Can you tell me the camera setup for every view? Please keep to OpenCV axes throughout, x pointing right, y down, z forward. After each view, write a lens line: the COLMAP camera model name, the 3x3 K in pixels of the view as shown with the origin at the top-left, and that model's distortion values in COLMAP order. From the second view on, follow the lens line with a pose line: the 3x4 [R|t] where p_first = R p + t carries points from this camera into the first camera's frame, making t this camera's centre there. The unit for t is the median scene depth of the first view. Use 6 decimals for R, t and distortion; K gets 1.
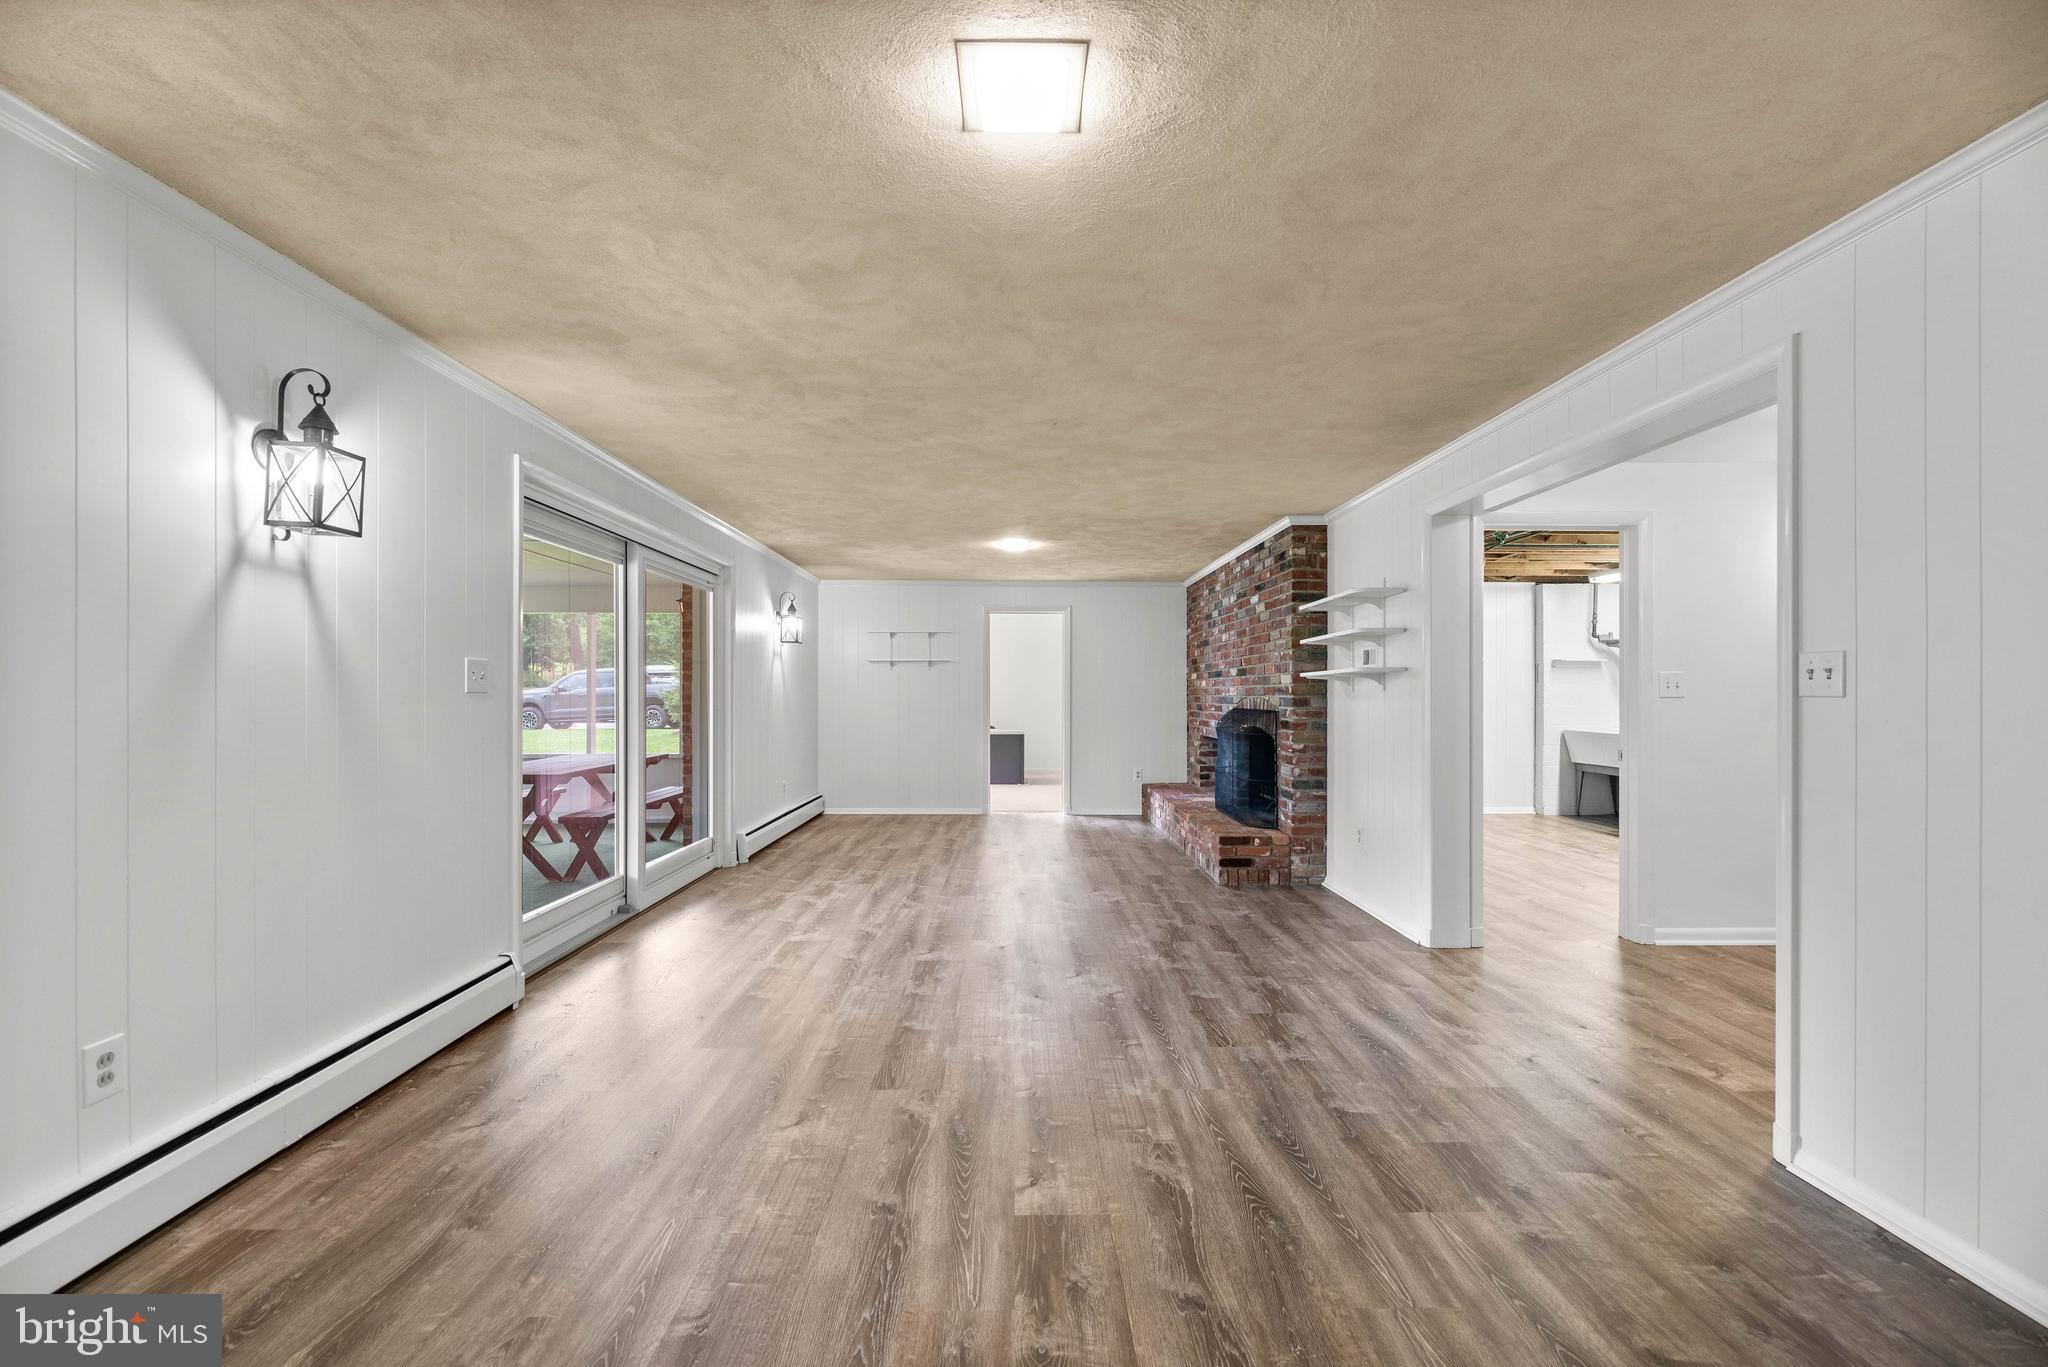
lens RADIAL K [[829.1, 0, 1024.0], [0, 829.1, 683.5], [0, 0, 1]] dist [0.000136, 0.000239]
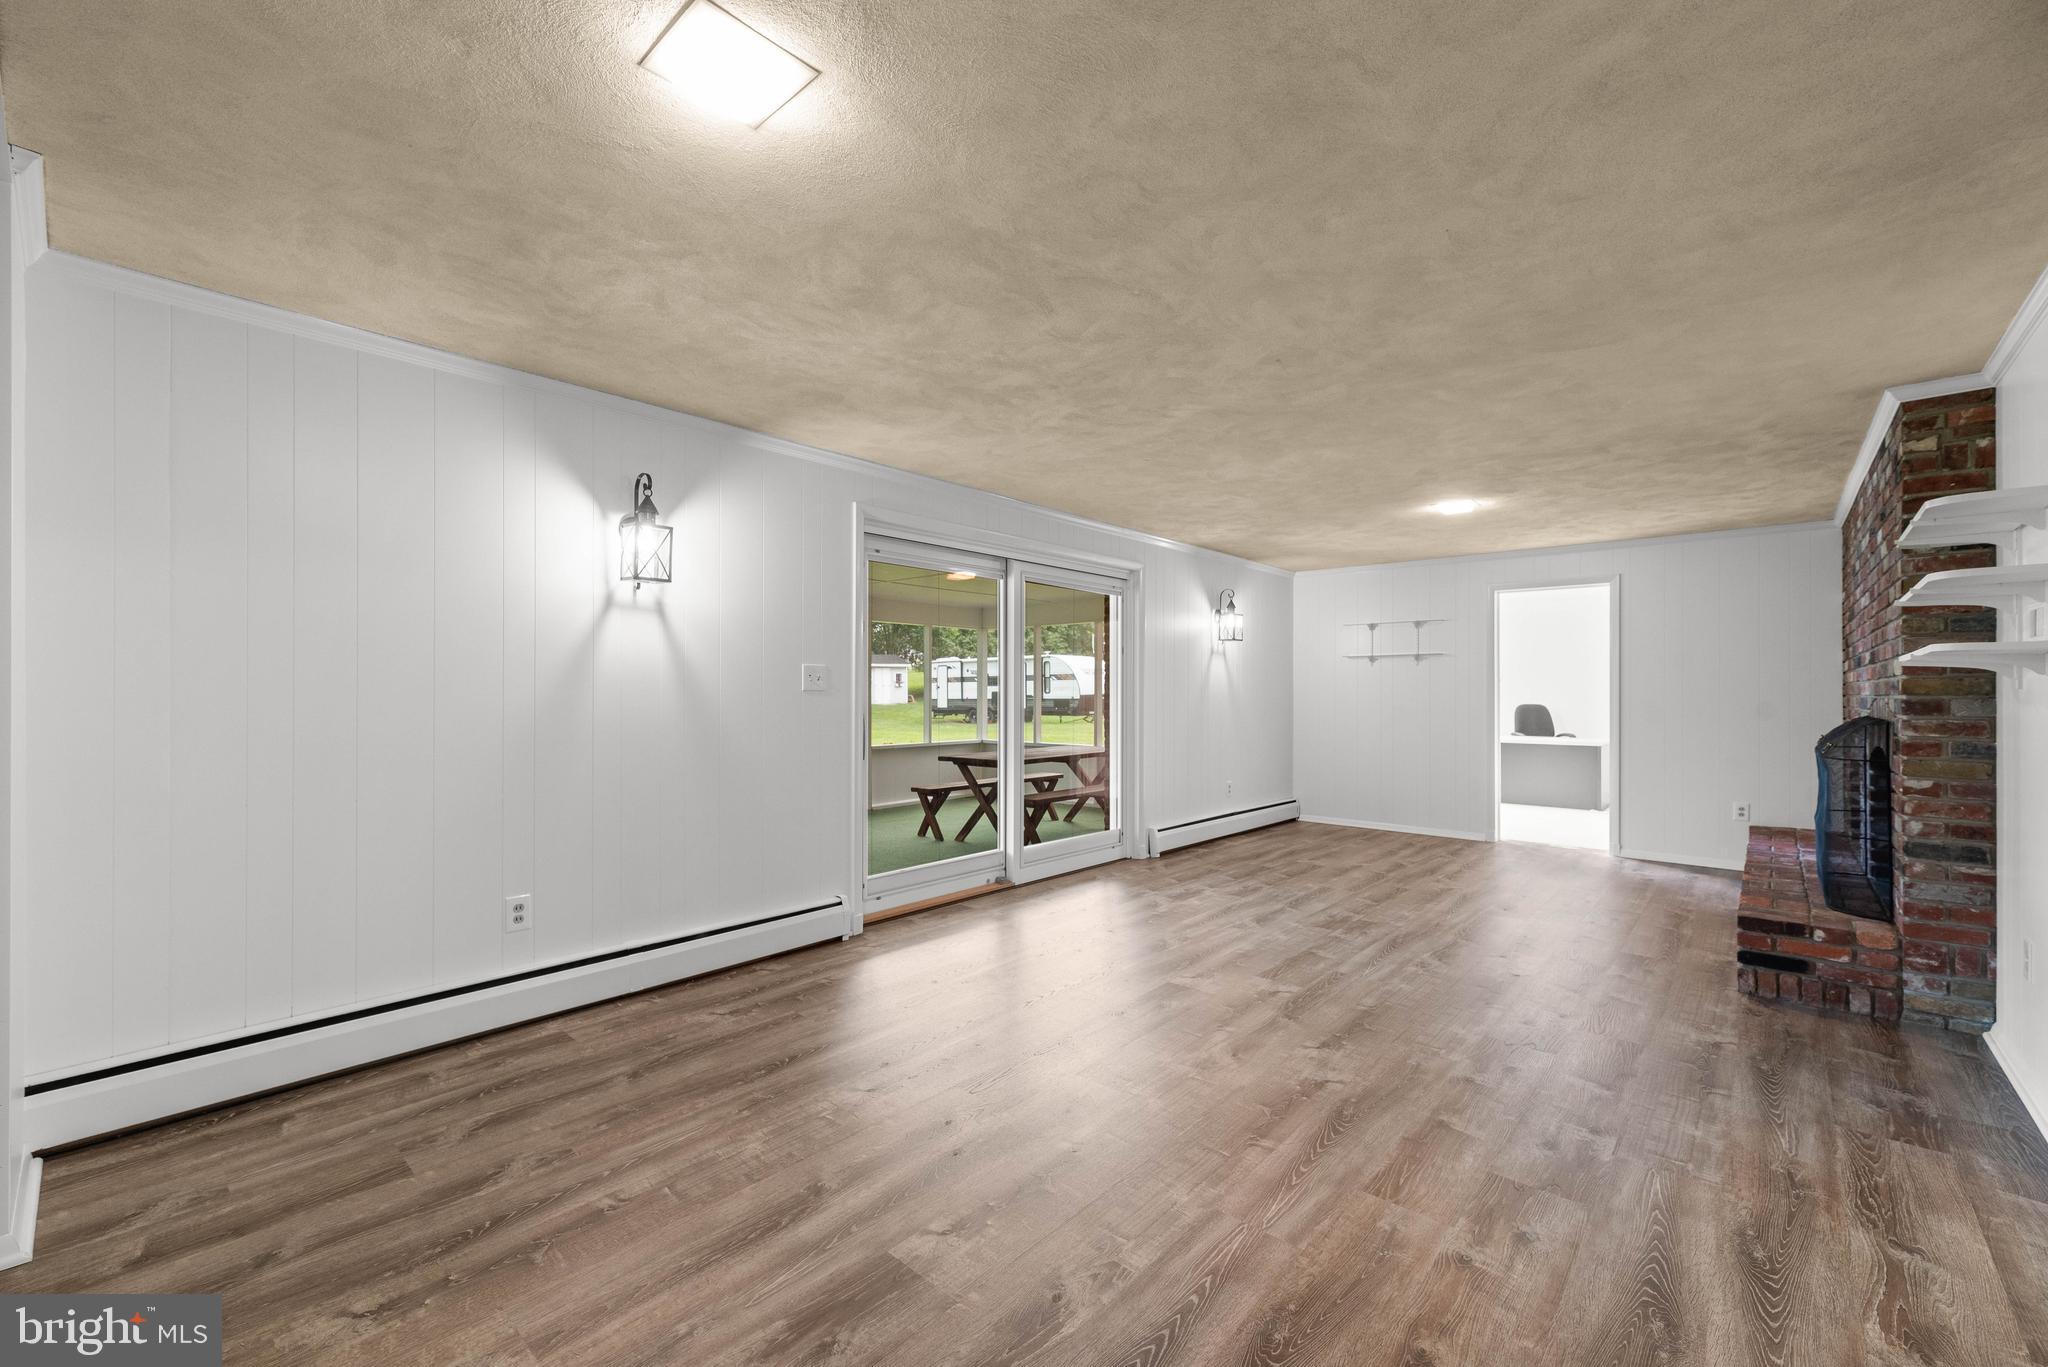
lens RADIAL K [[828.3, 0, 1024.0], [0, 828.3, 683.5], [0, 0, 1]] dist [0.004388, 0.000384]
pose [[0.734953, -0.006773, -0.678084, 0.361717], [0.007345, 0.999971, -0.002026, 0.003383], [0.678078, -0.003491, 0.734981, 0.206992]]
